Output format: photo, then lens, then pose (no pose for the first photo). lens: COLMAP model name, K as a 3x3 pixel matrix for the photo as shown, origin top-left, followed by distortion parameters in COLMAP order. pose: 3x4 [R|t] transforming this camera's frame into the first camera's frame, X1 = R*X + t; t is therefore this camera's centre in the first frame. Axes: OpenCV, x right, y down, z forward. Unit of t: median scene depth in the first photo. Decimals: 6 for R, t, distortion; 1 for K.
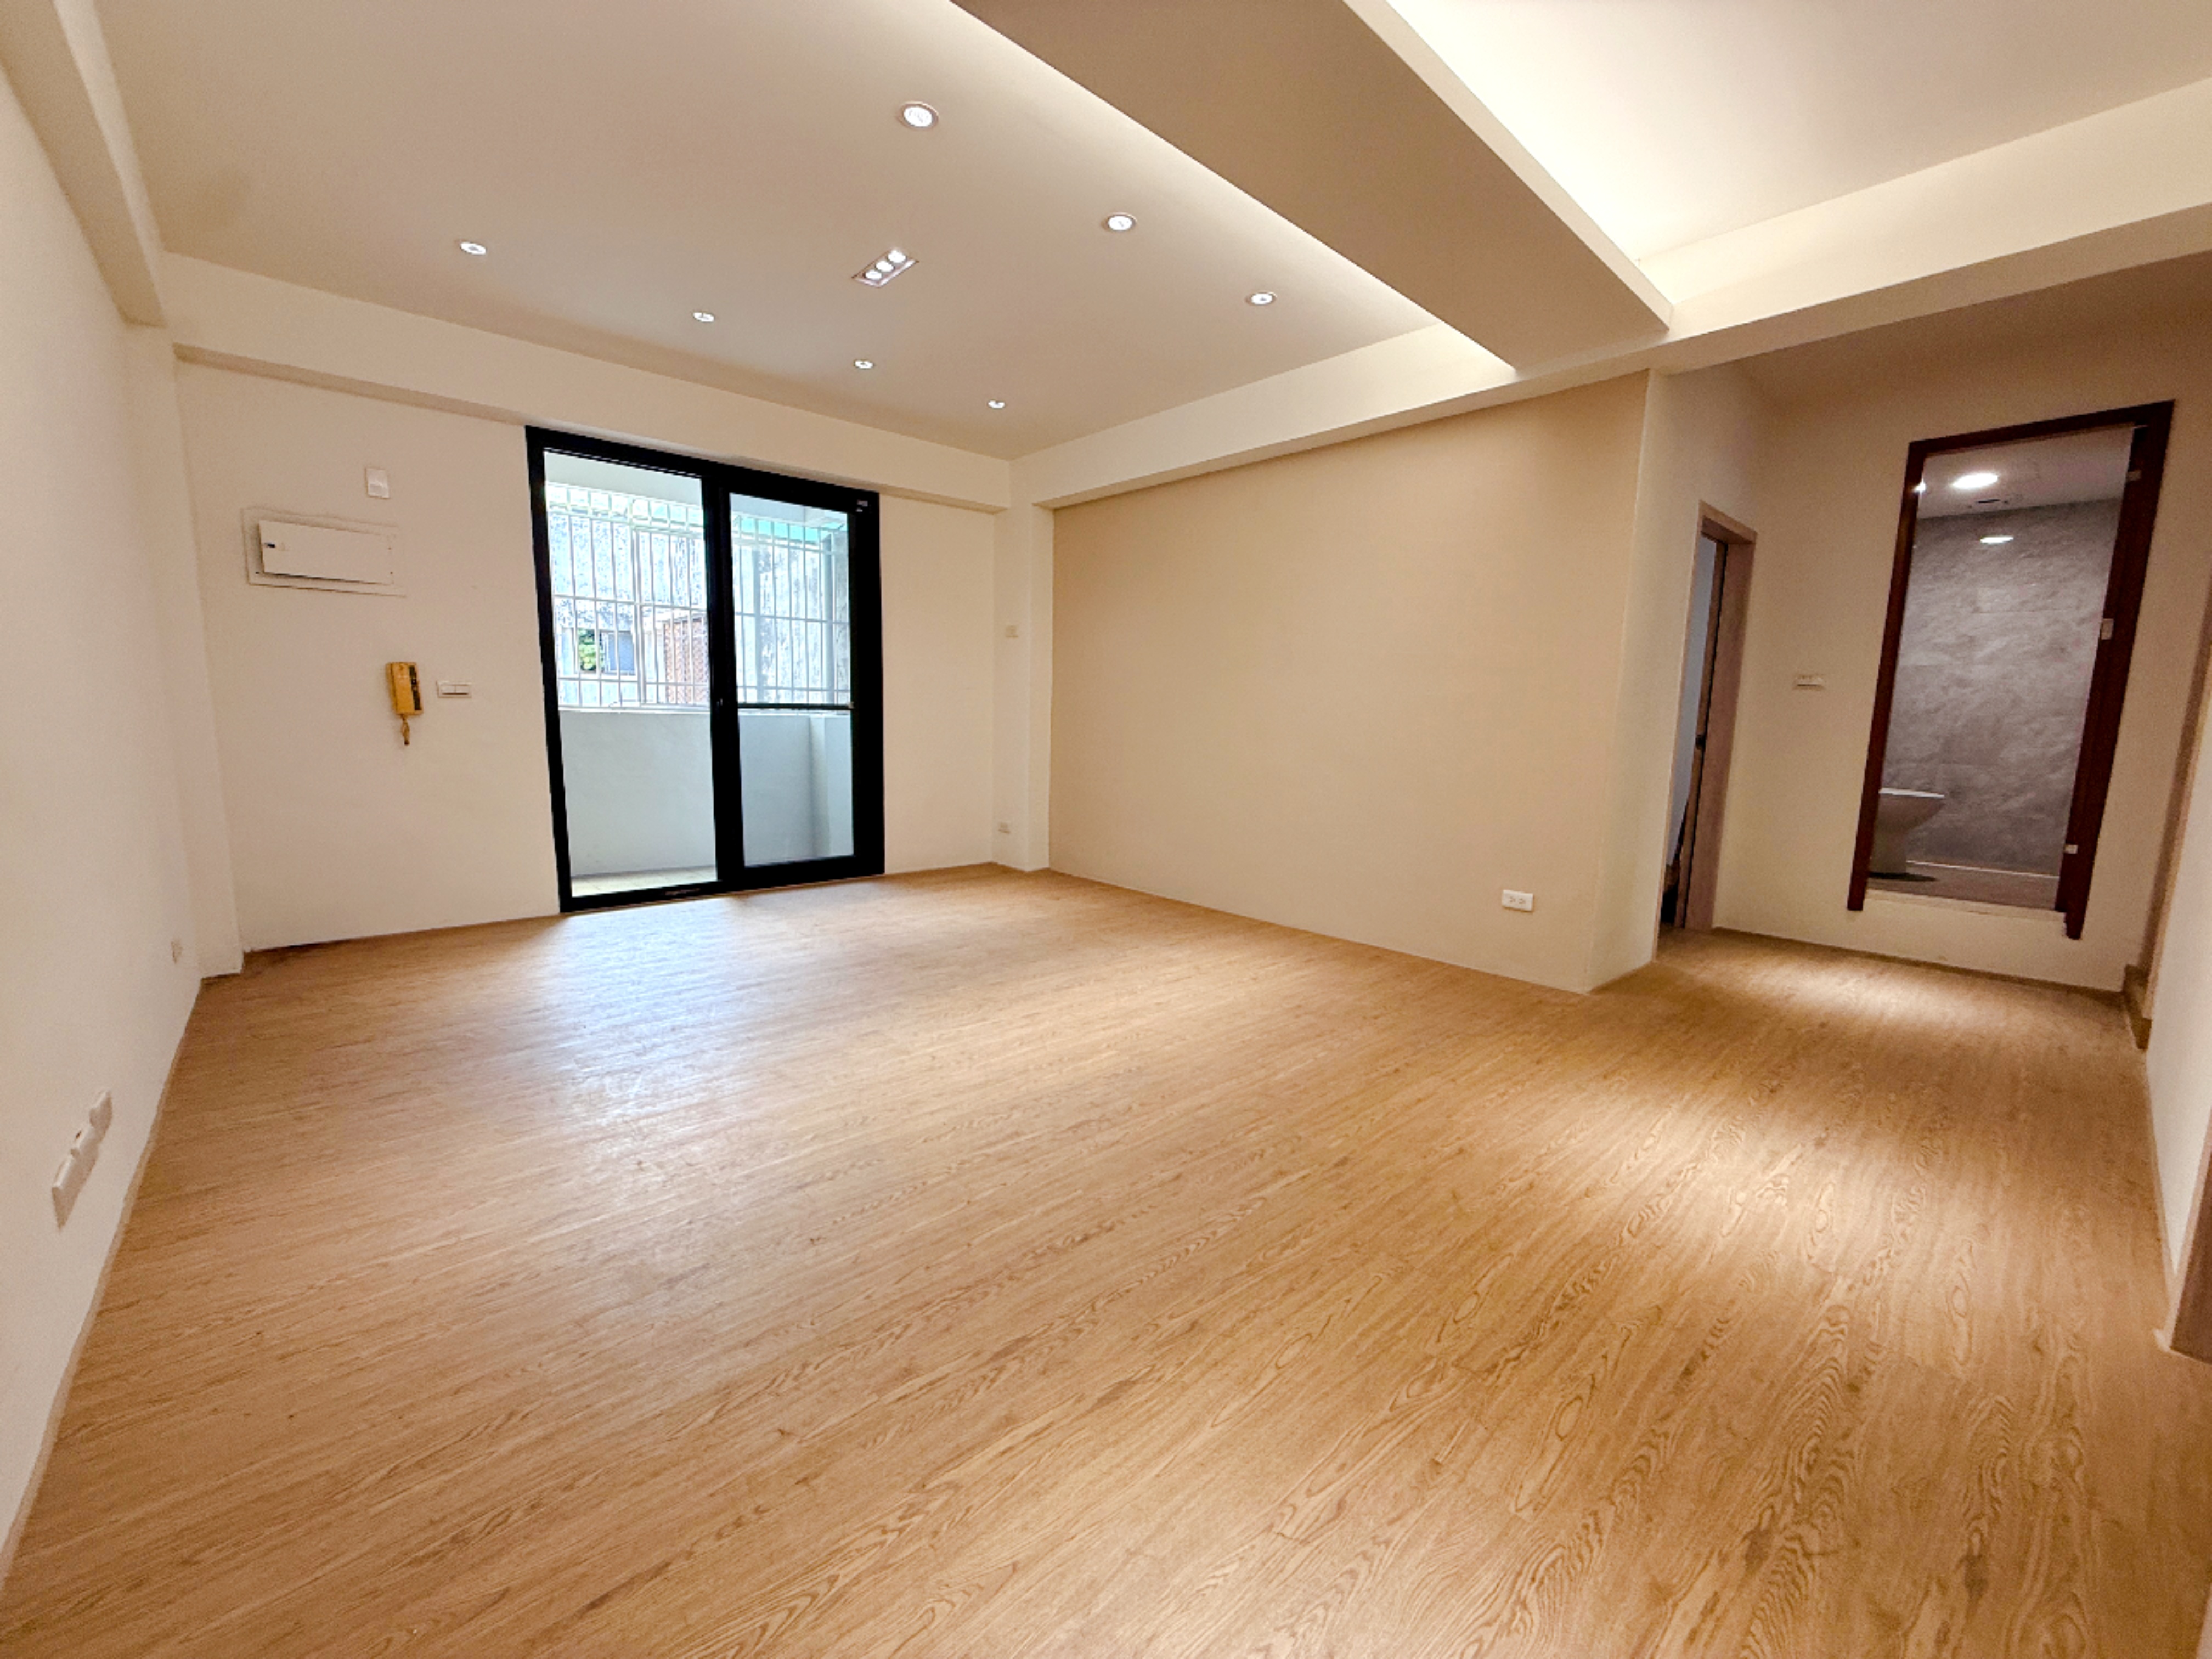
lens RADIAL K [[883.5, 0, 1099.3], [0, 883.5, 832.9], [0, 0, 1]] dist [-0.000558, 0.000776]
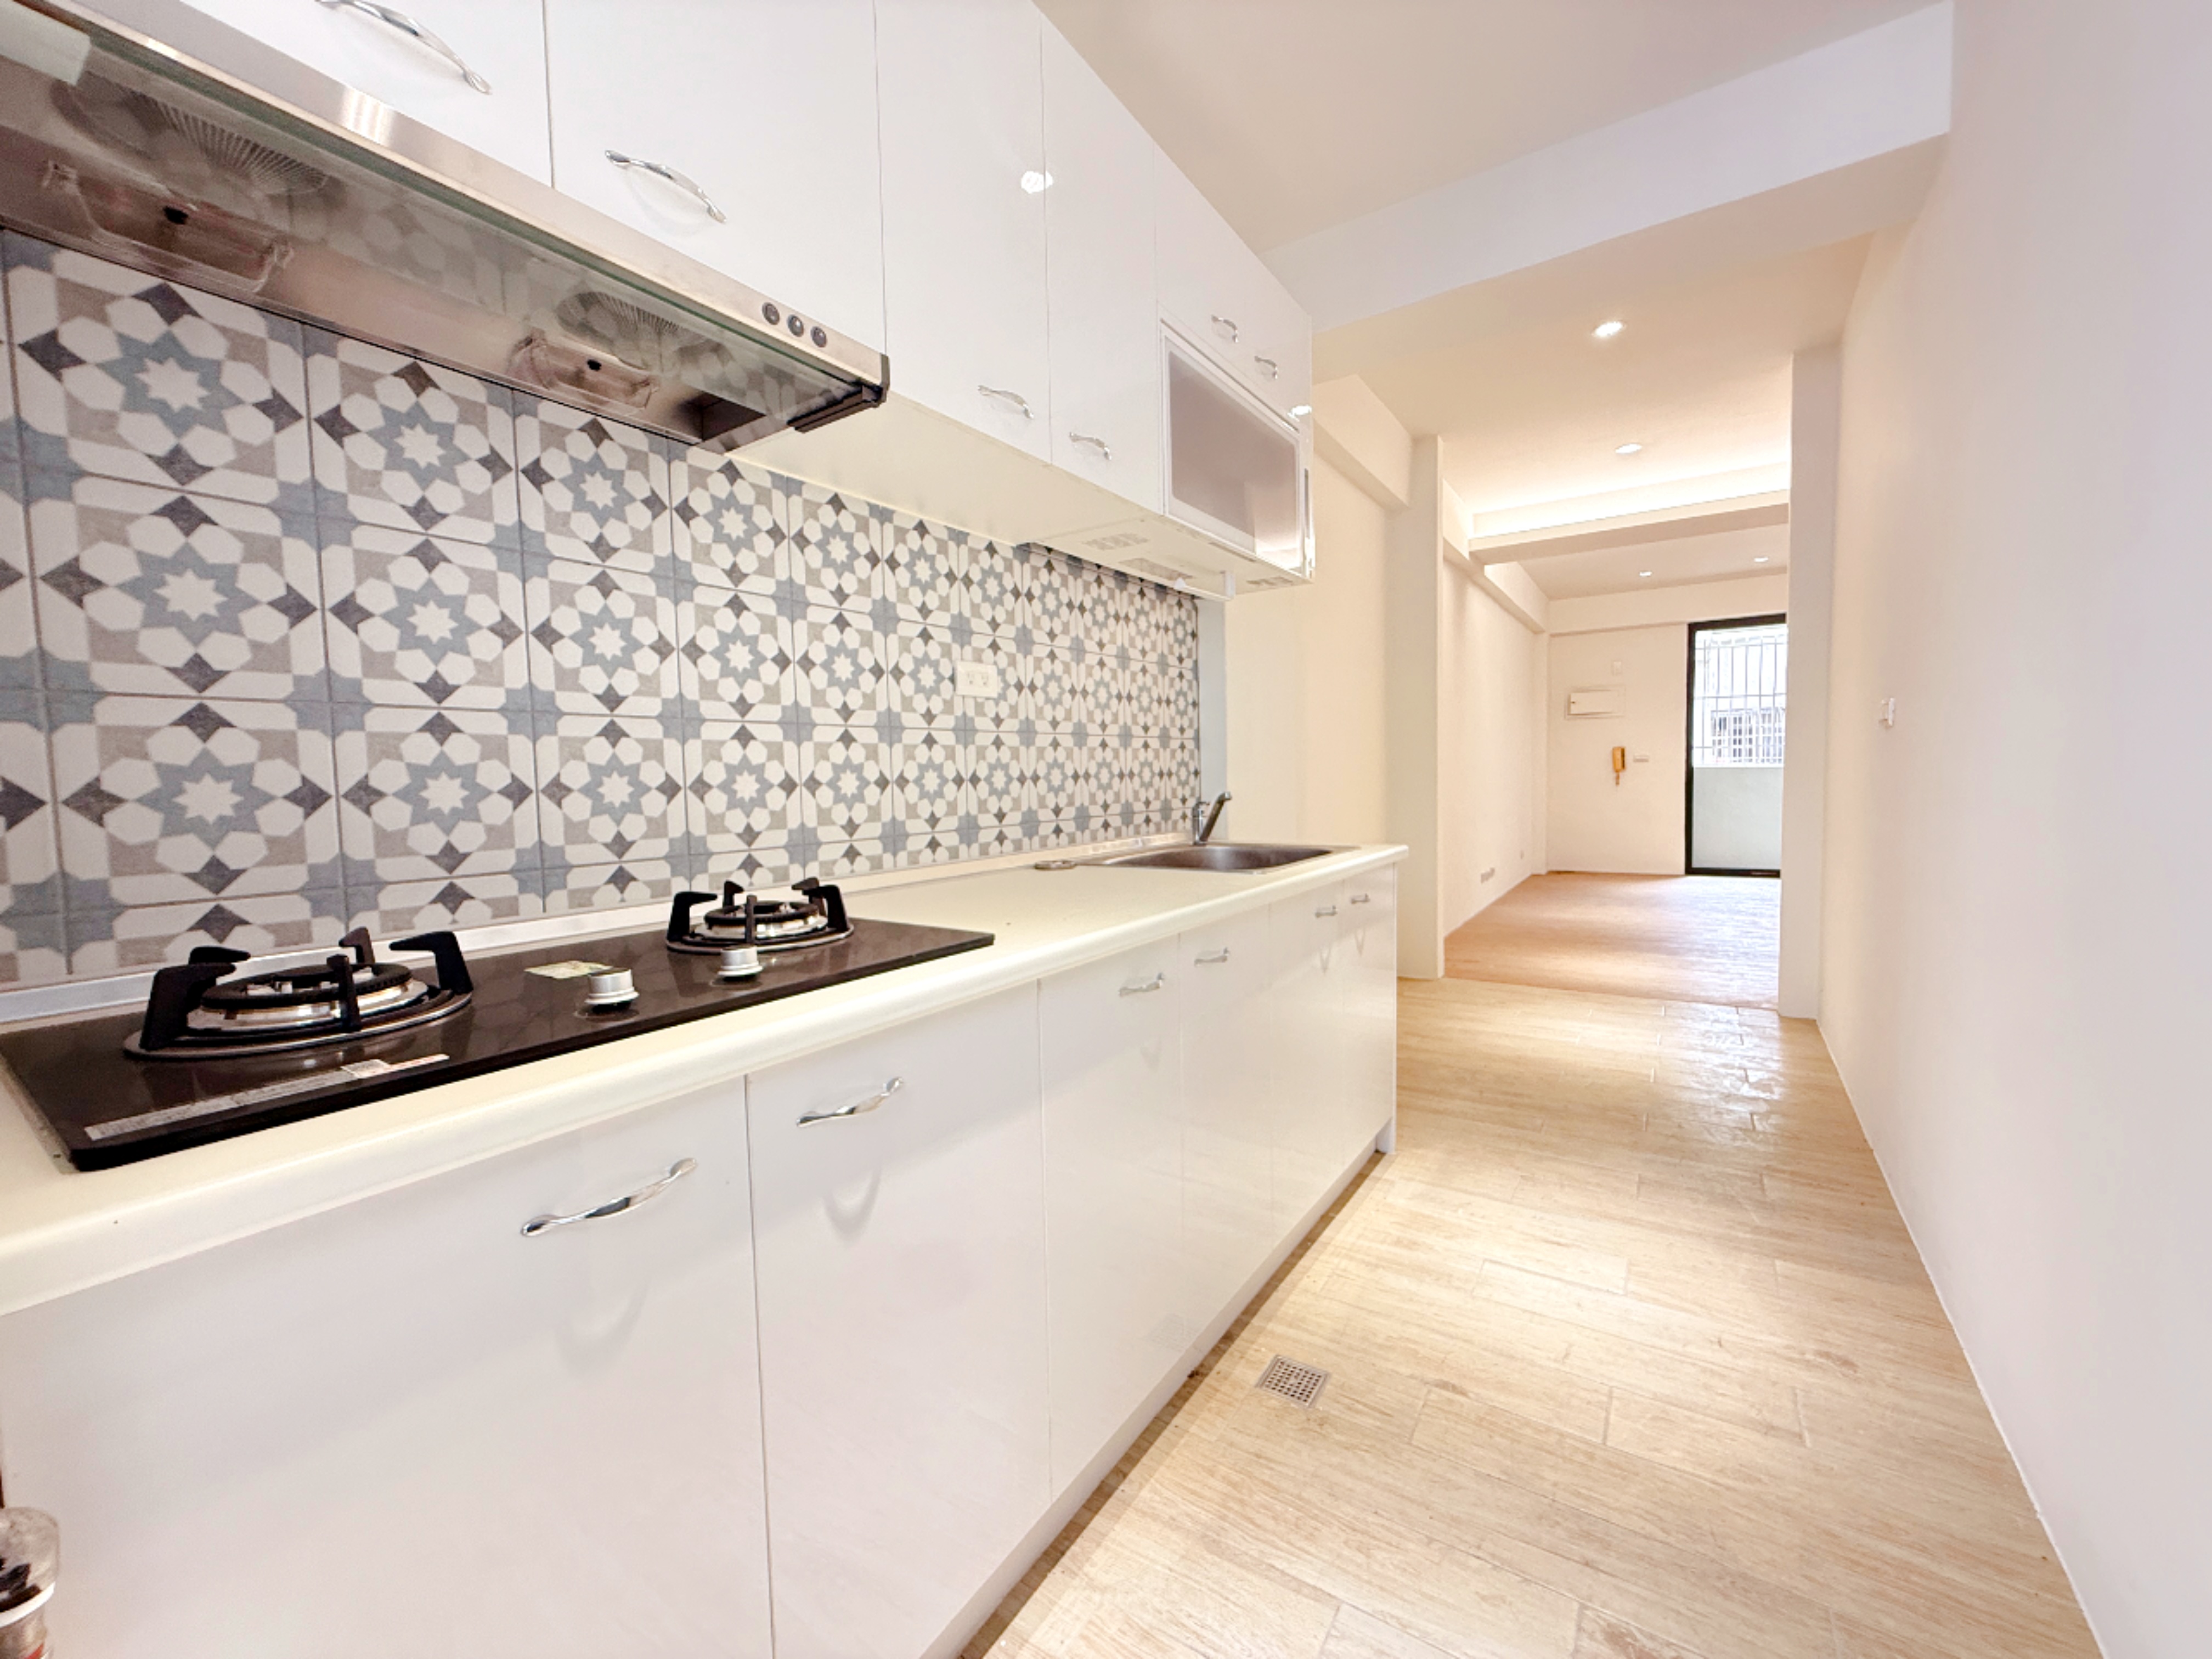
lens RADIAL K [[883.5, 0, 1111.7], [0, 883.5, 829.9], [0, 0, 1]] dist [-0.000558, 0.000776]
pose [[0.245653, 0.035005, -0.968725, 1.223226], [-0.102773, 0.994656, 0.009881, 0.142509], [0.963894, 0.097131, 0.247938, -0.872734]]
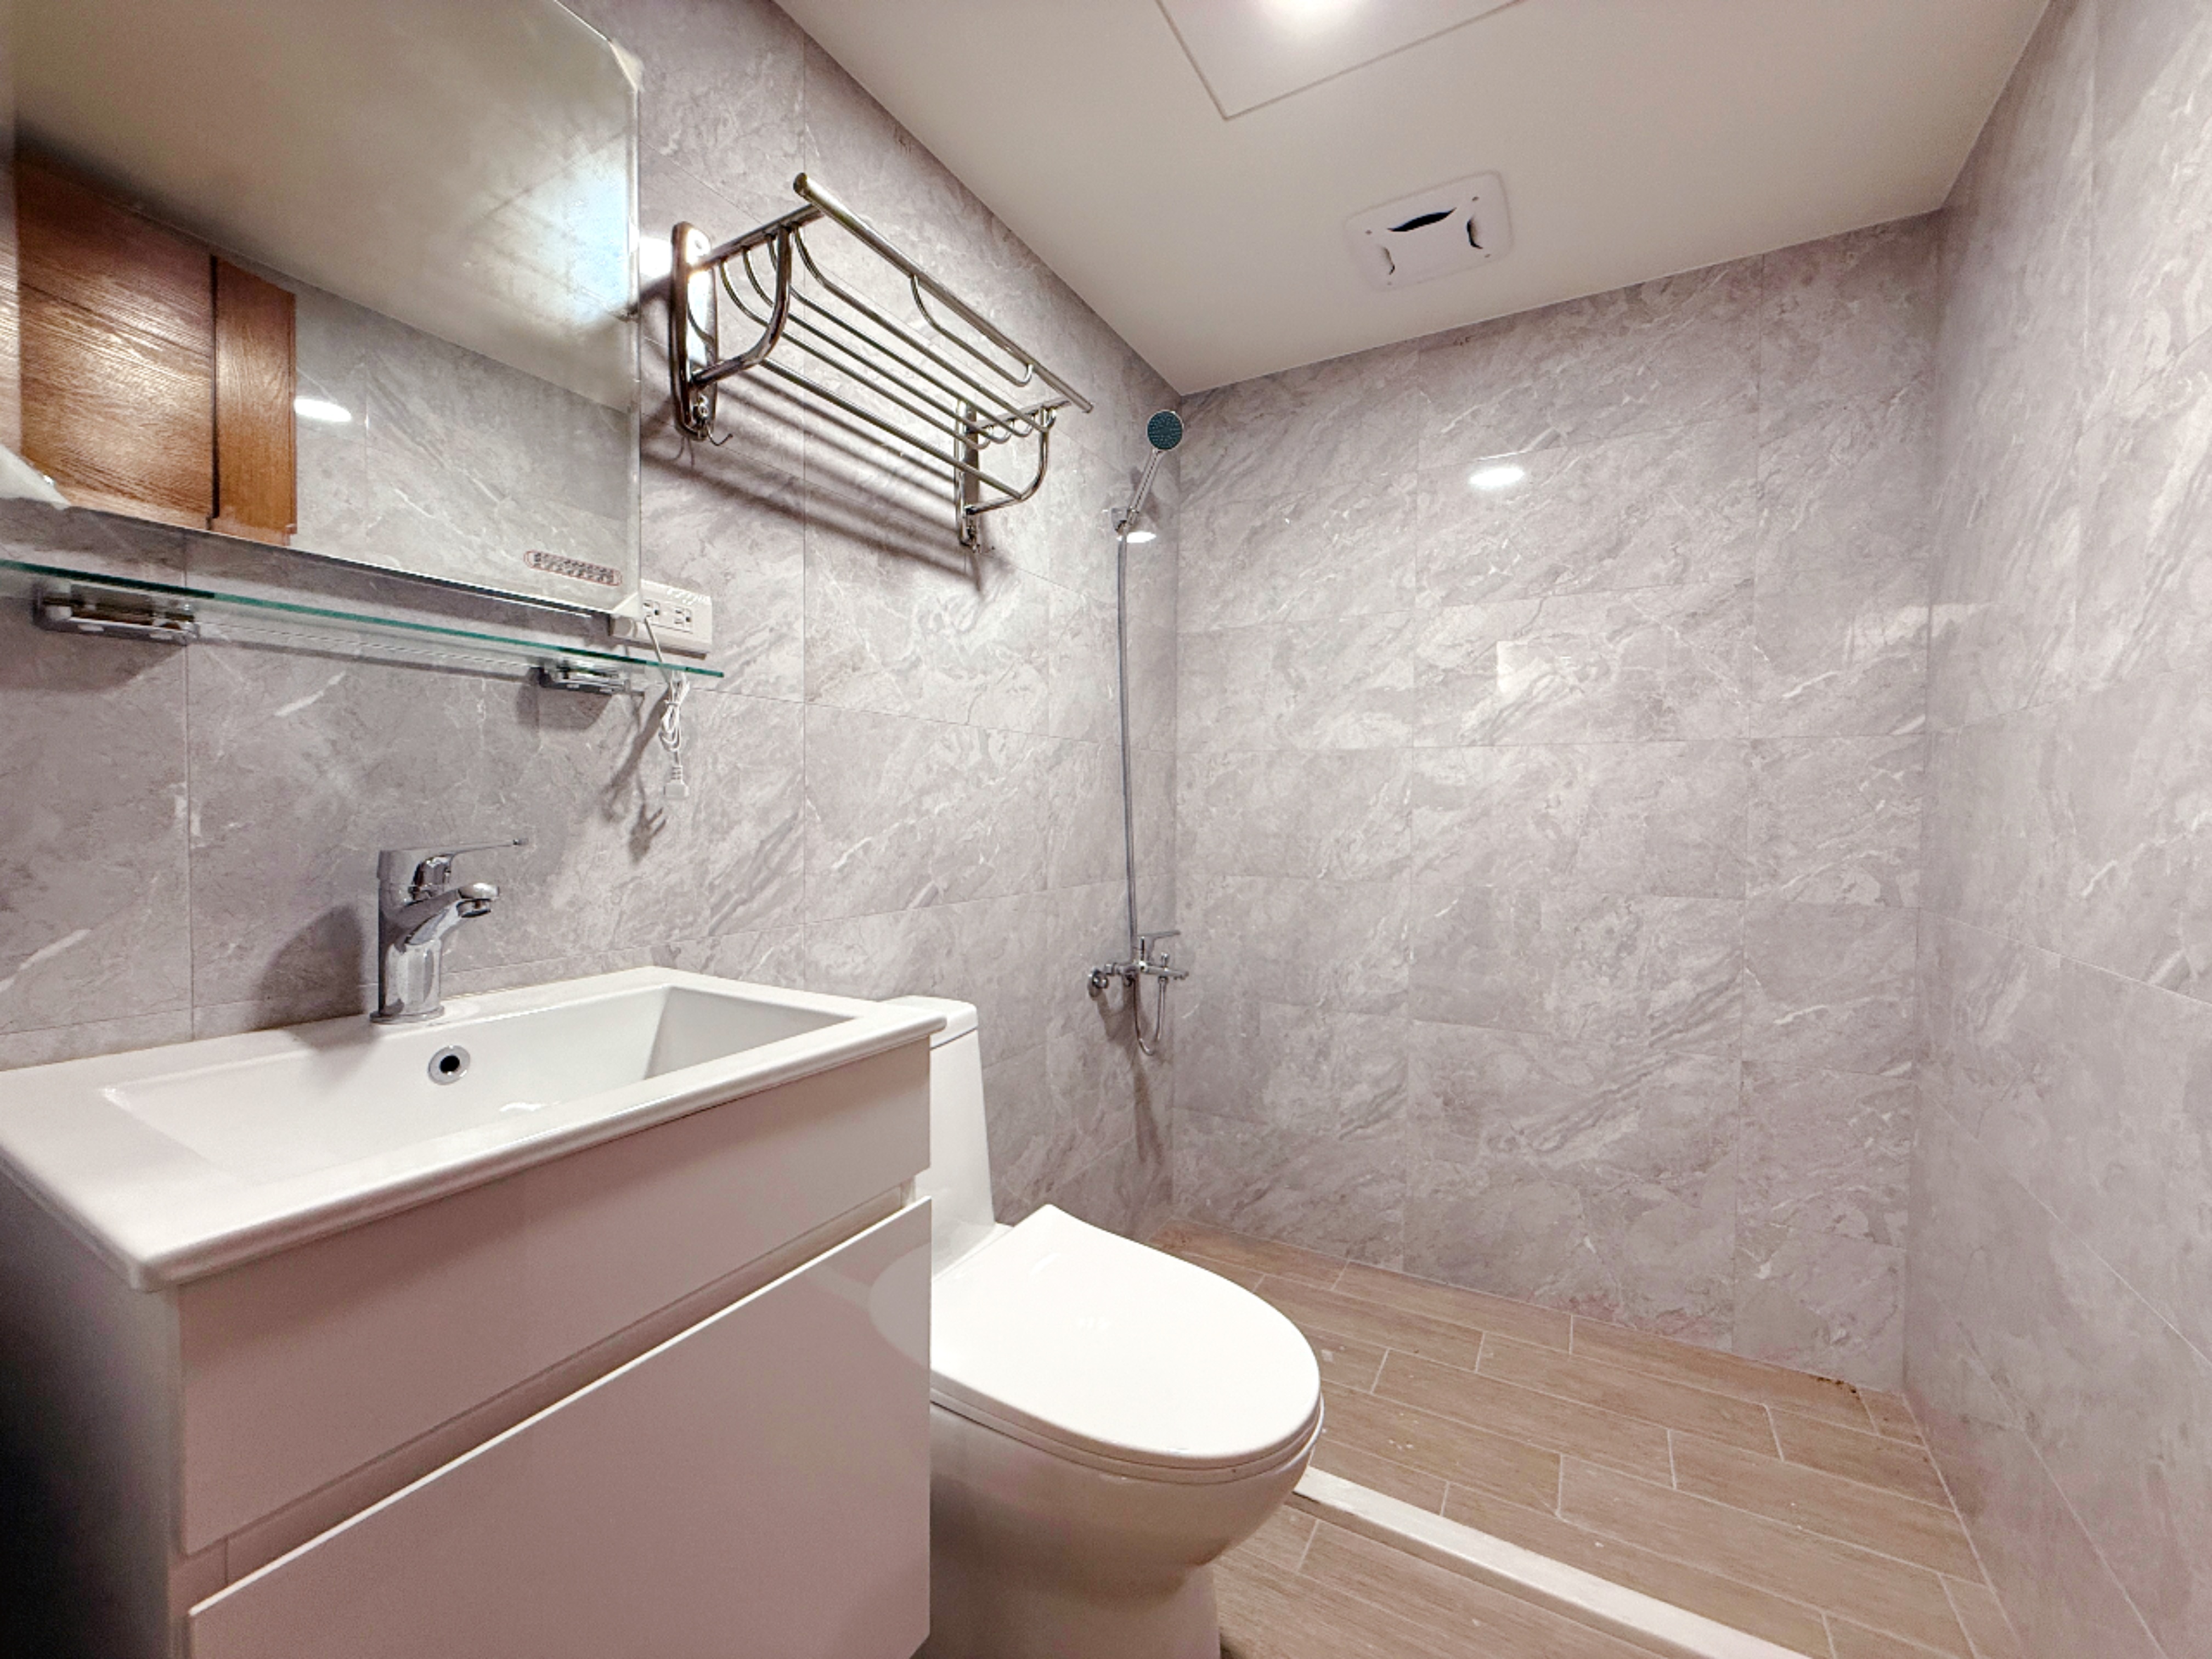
lens RADIAL K [[883.5, 0, 1103.1], [0, 883.5, 833.1], [0, 0, 1]] dist [-0.000558, 0.000776]
pose [[0.956618, -0.010322, 0.291164, 1.223873], [0.043484, 0.993237, -0.107653, -0.202402], [-0.288083, 0.115643, 0.950597, 1.156902]]
